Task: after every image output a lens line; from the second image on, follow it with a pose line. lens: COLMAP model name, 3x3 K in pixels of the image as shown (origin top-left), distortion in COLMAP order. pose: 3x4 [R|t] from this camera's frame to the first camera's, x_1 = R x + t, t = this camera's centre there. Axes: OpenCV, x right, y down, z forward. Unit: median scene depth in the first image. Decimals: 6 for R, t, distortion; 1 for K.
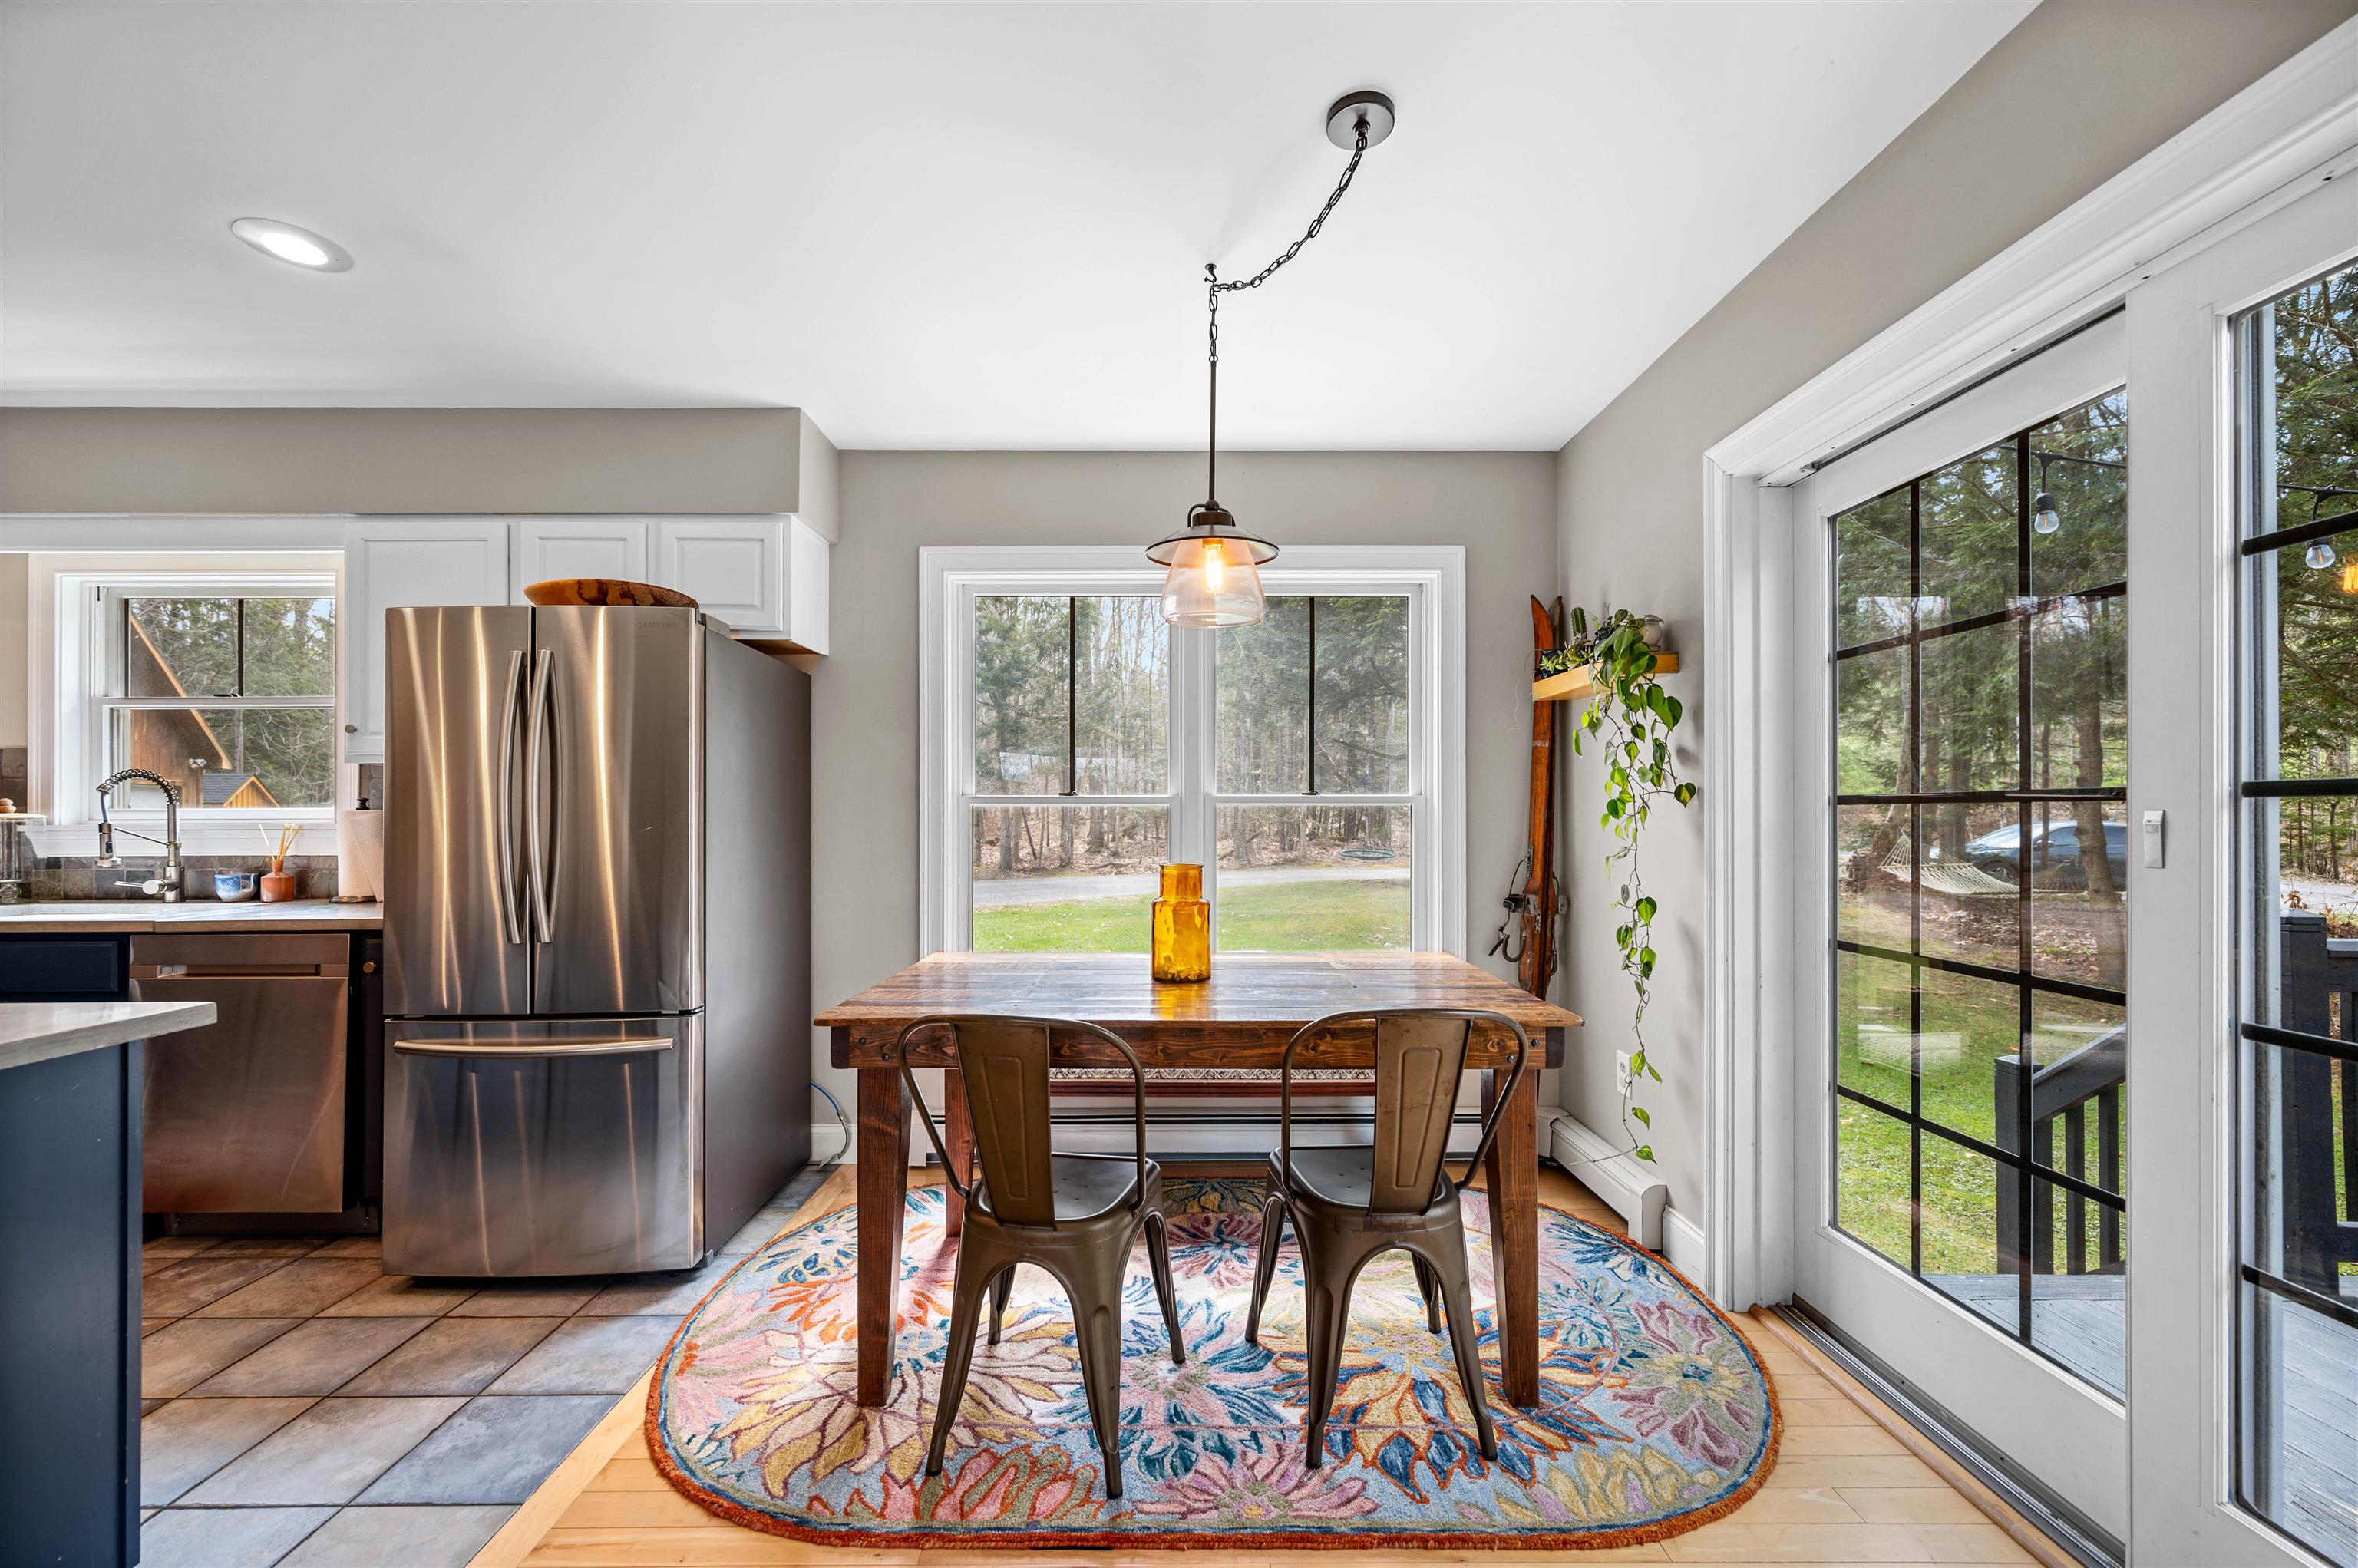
lens RADIAL K [[931.6, 0, 1176.0], [0, 931.6, 811.4], [0, 0, 1]] dist [-0.000387, 0.000205]
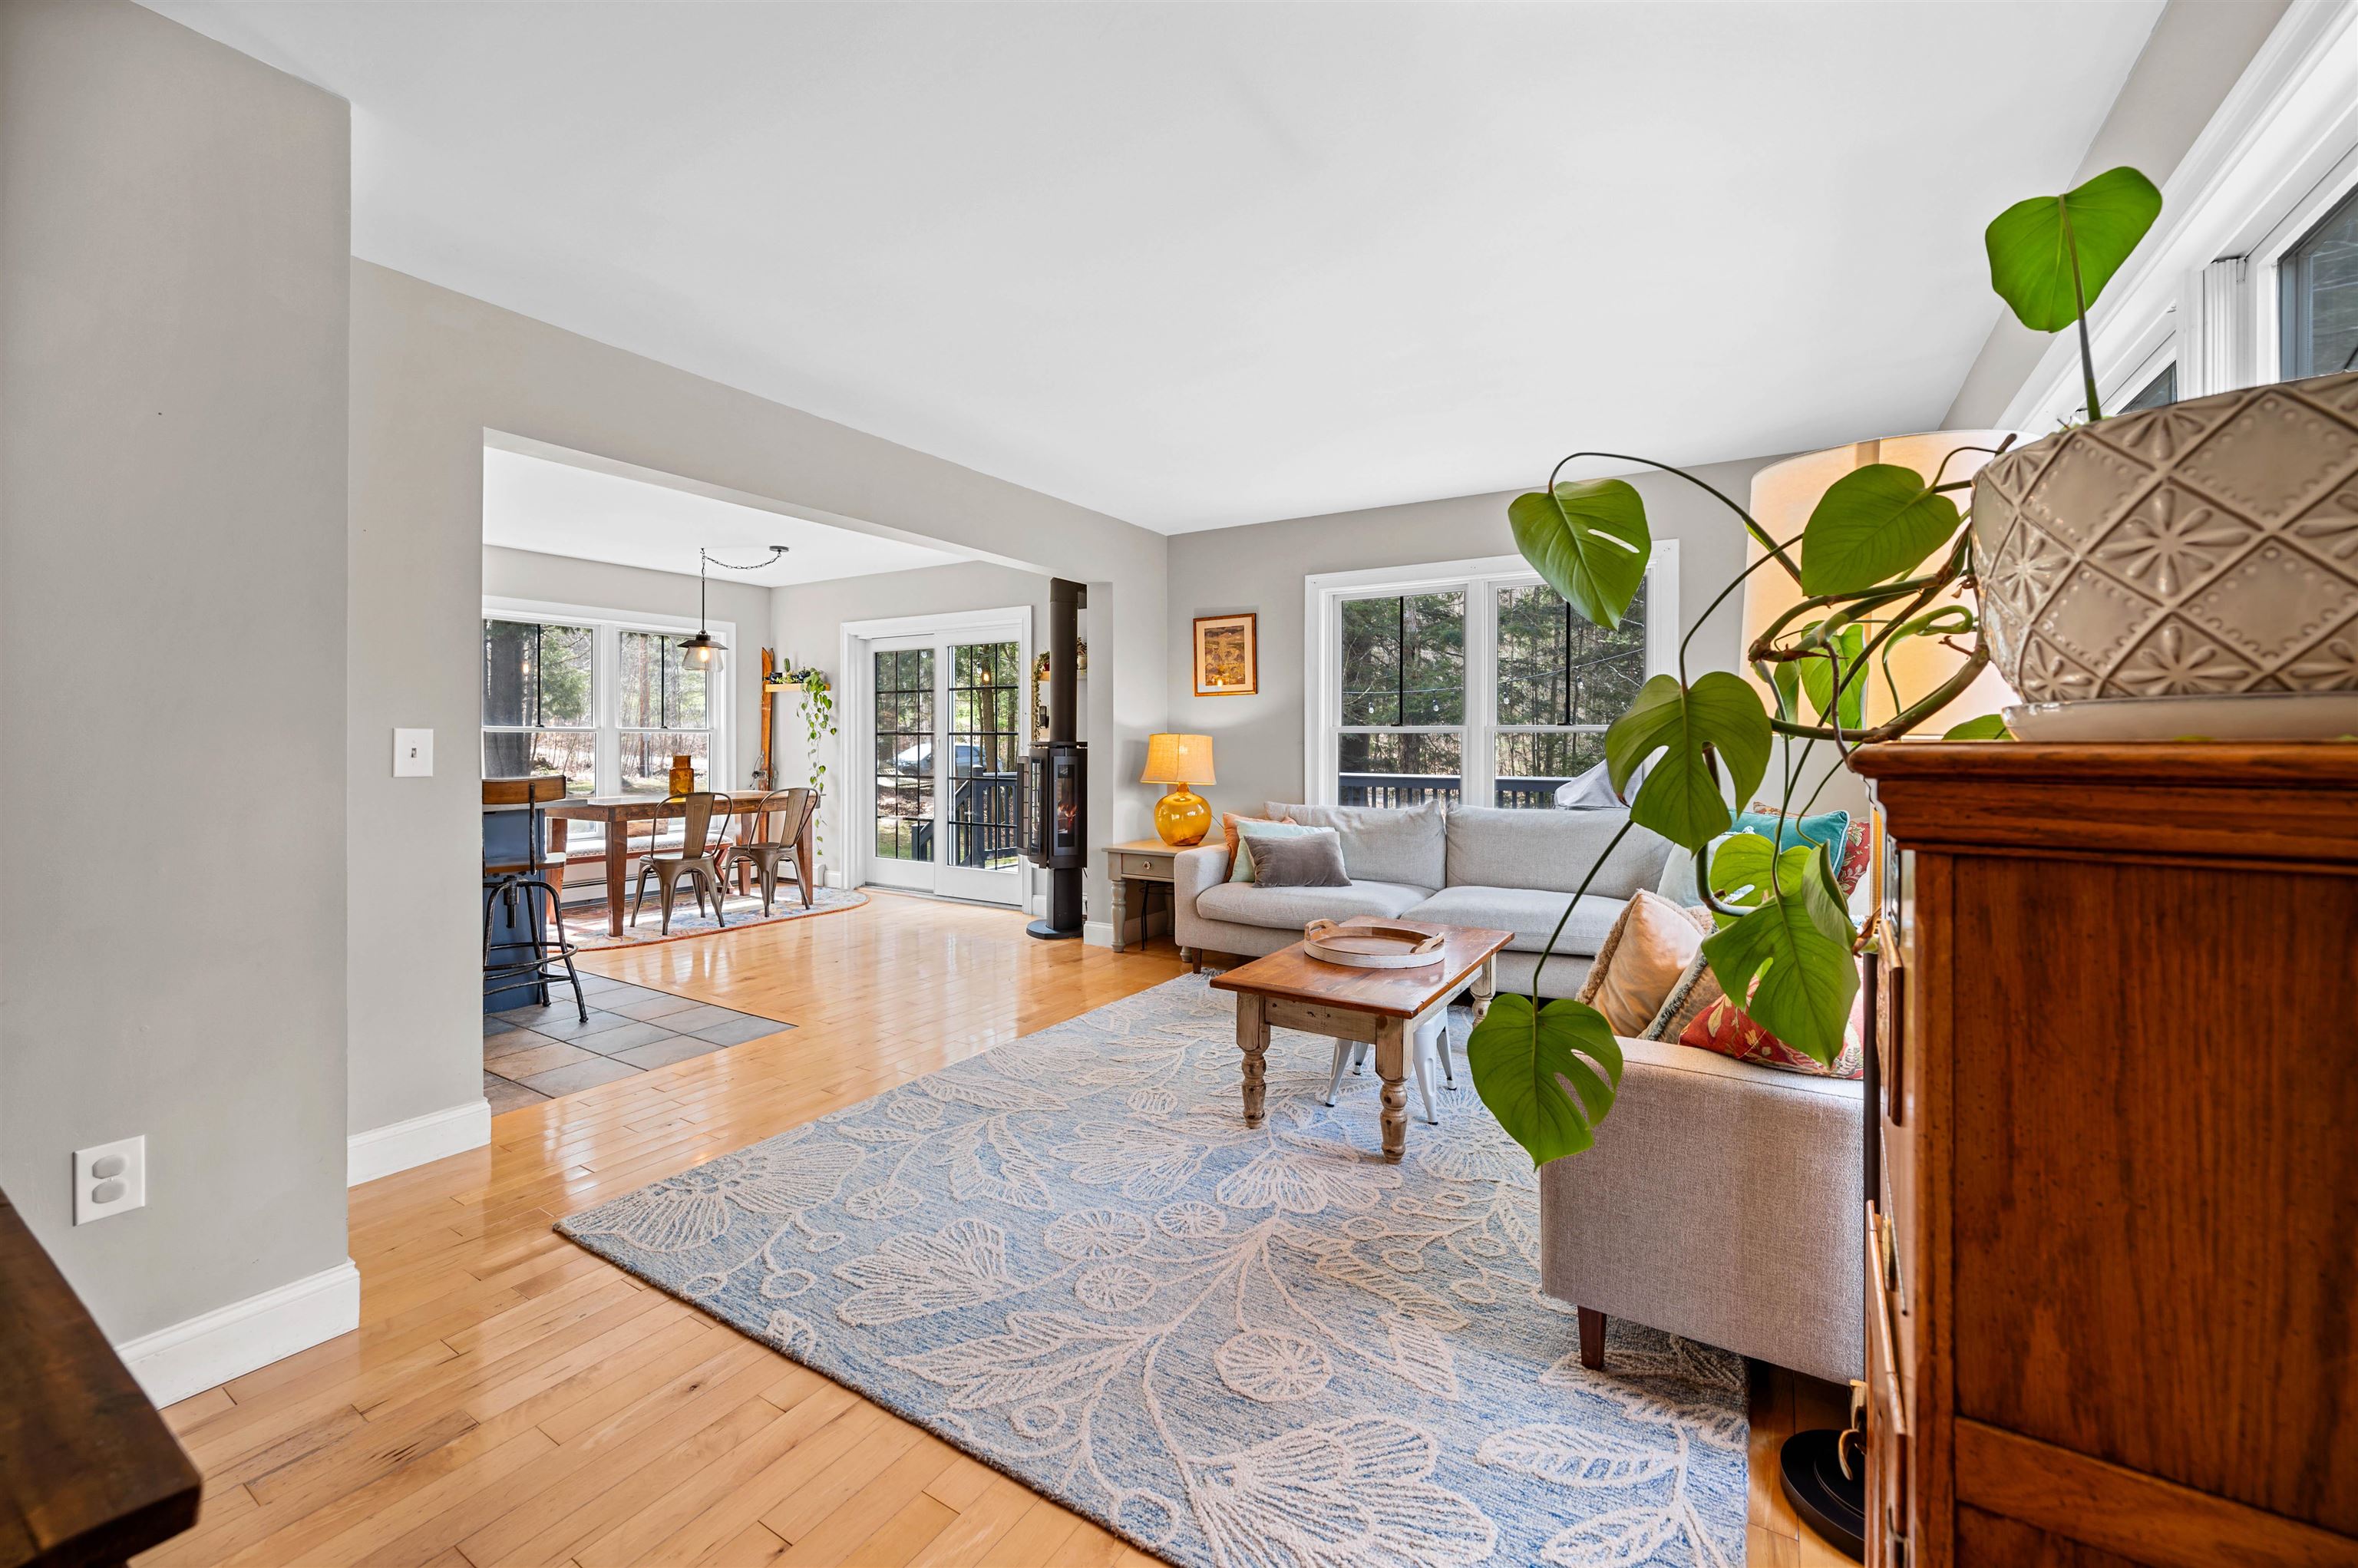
lens RADIAL K [[946.1, 0, 1179.6], [0, 946.1, 770.1], [0, 0, 1]] dist [-0.000744, -0.000127]
pose [[0.538134, -0.020580, 0.842608, -1.441806], [-0.007797, 0.999538, 0.029392, 0.007835], [-0.842823, -0.022386, 0.537724, -1.612259]]
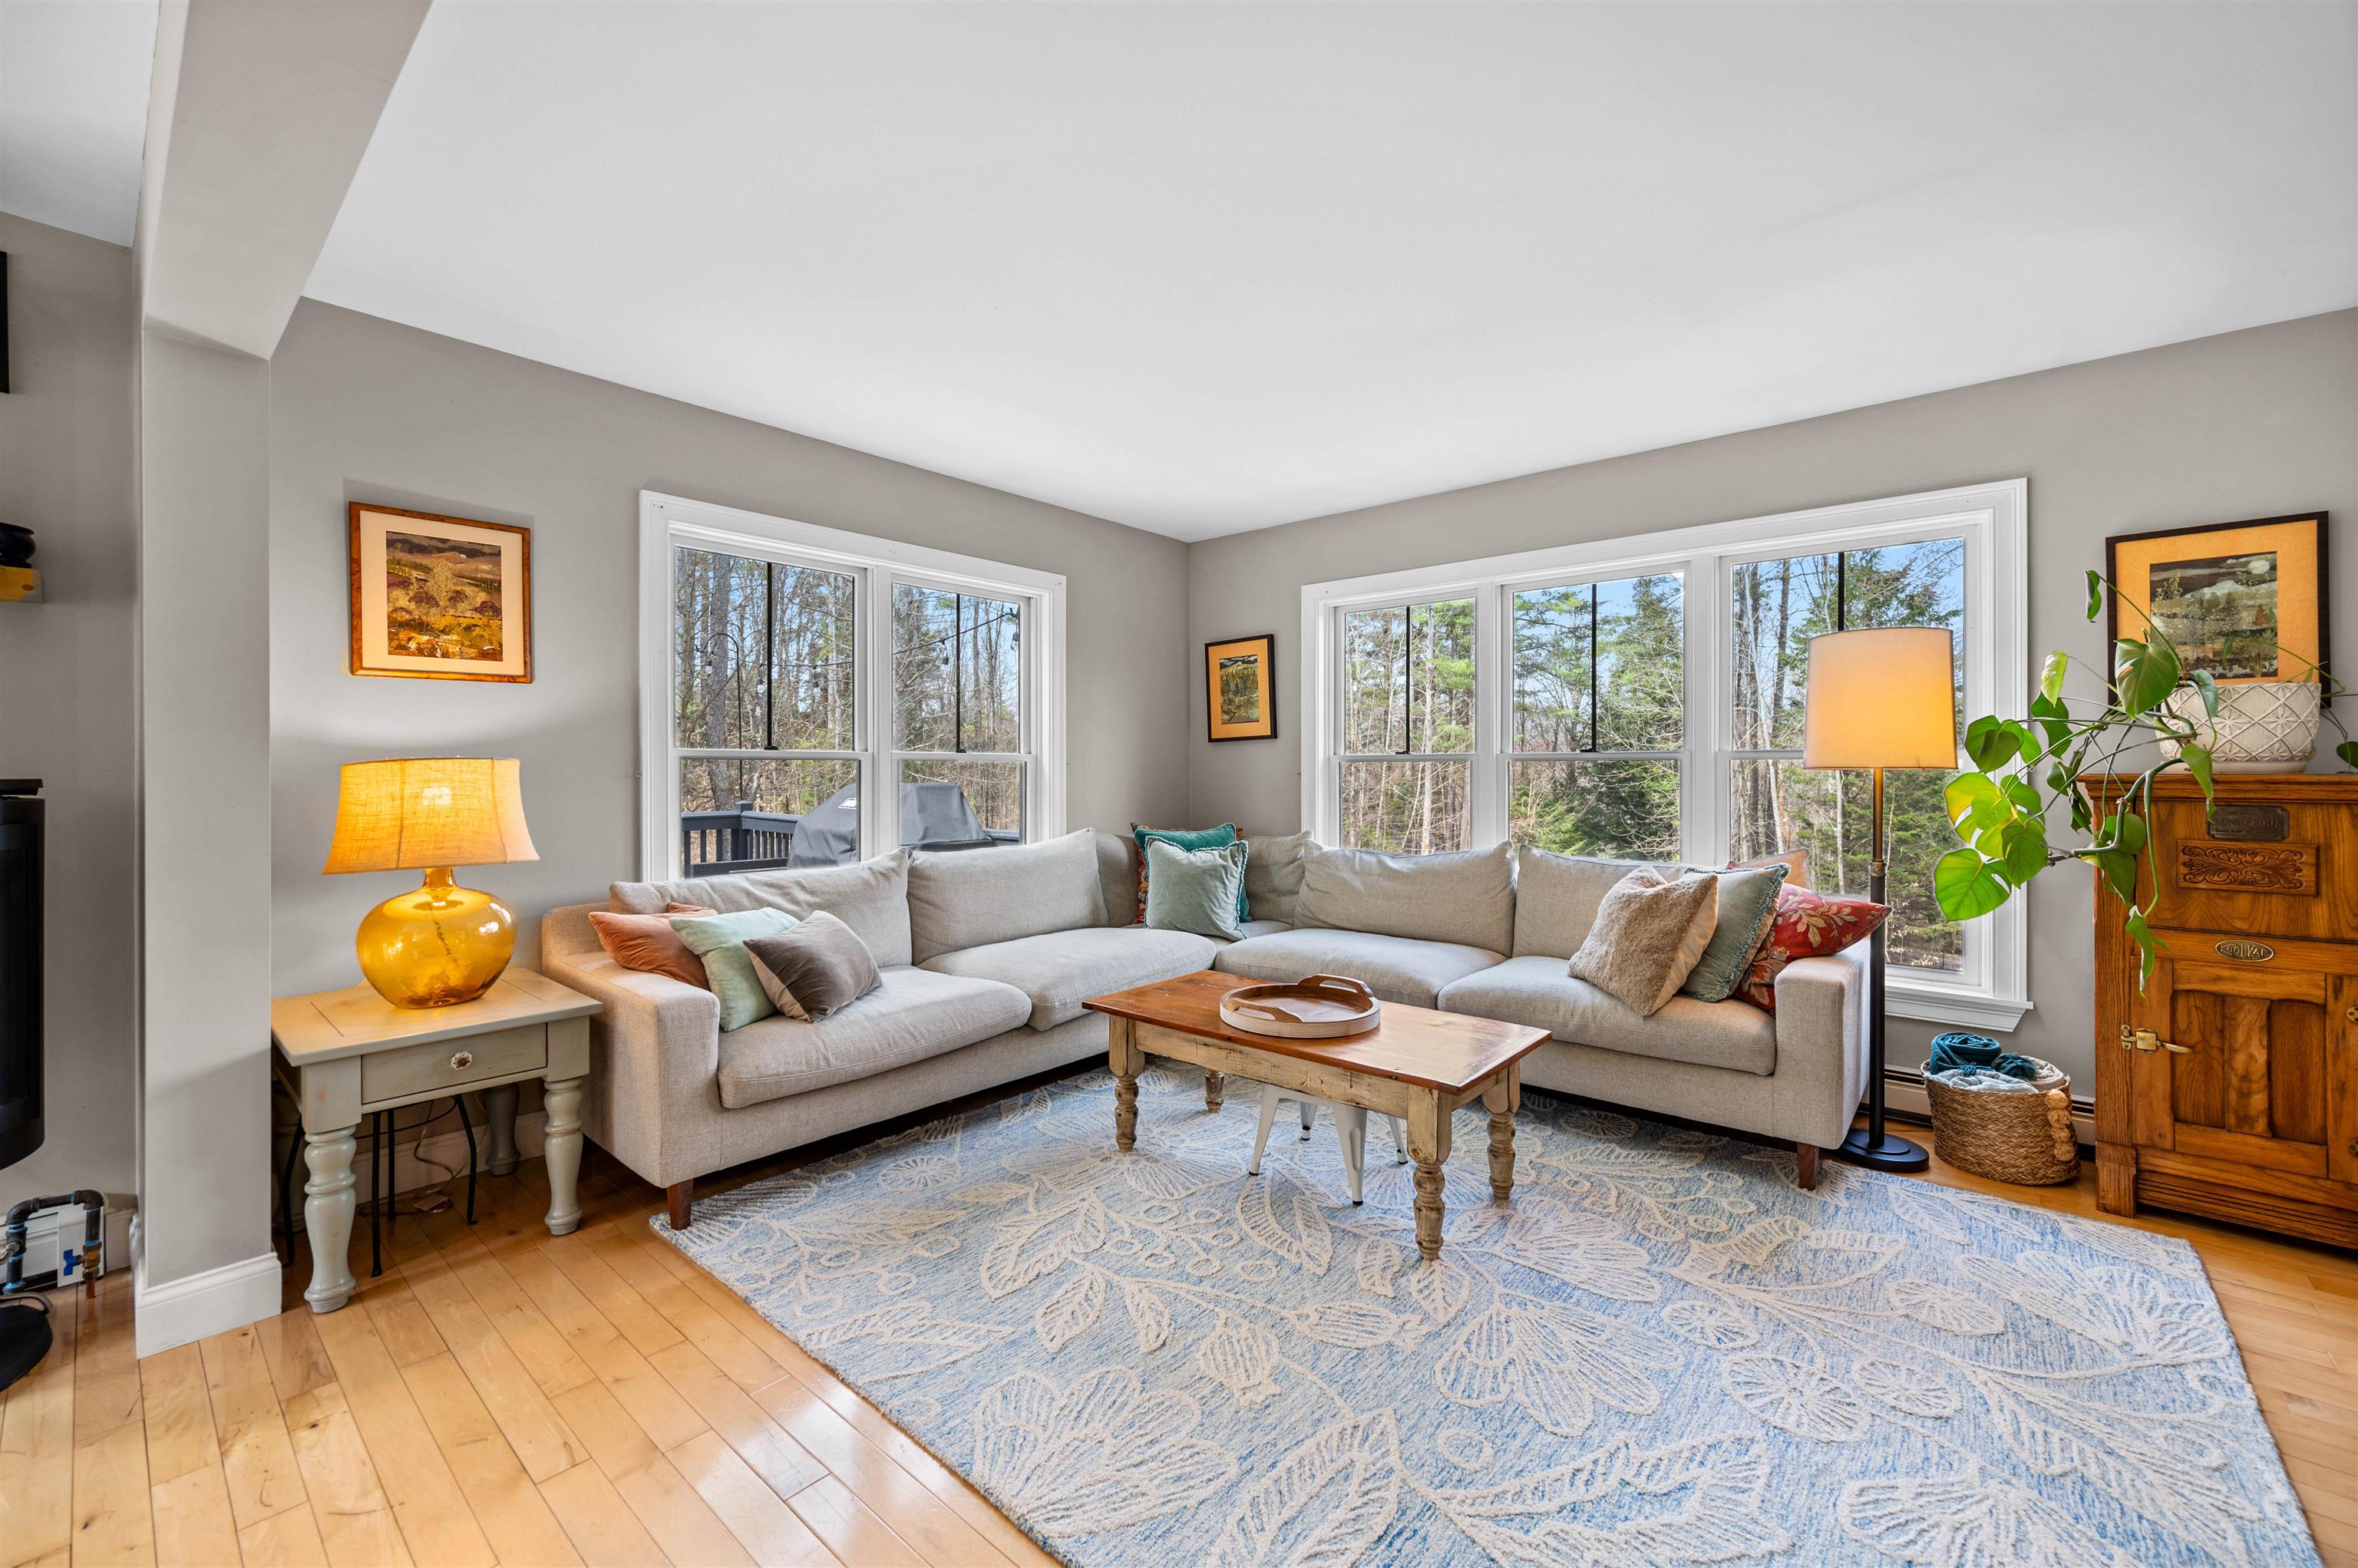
lens RADIAL K [[949.8, 0, 1187.4], [0, 949.8, 771.7], [0, 0, 1]] dist [-0.001354, -0.000108]
pose [[-0.753951, -0.001299, 0.656929, -0.846644], [-0.000278, 0.999999, 0.001658, 0.000951], [-0.656930, 0.001067, -0.753951, -0.194684]]
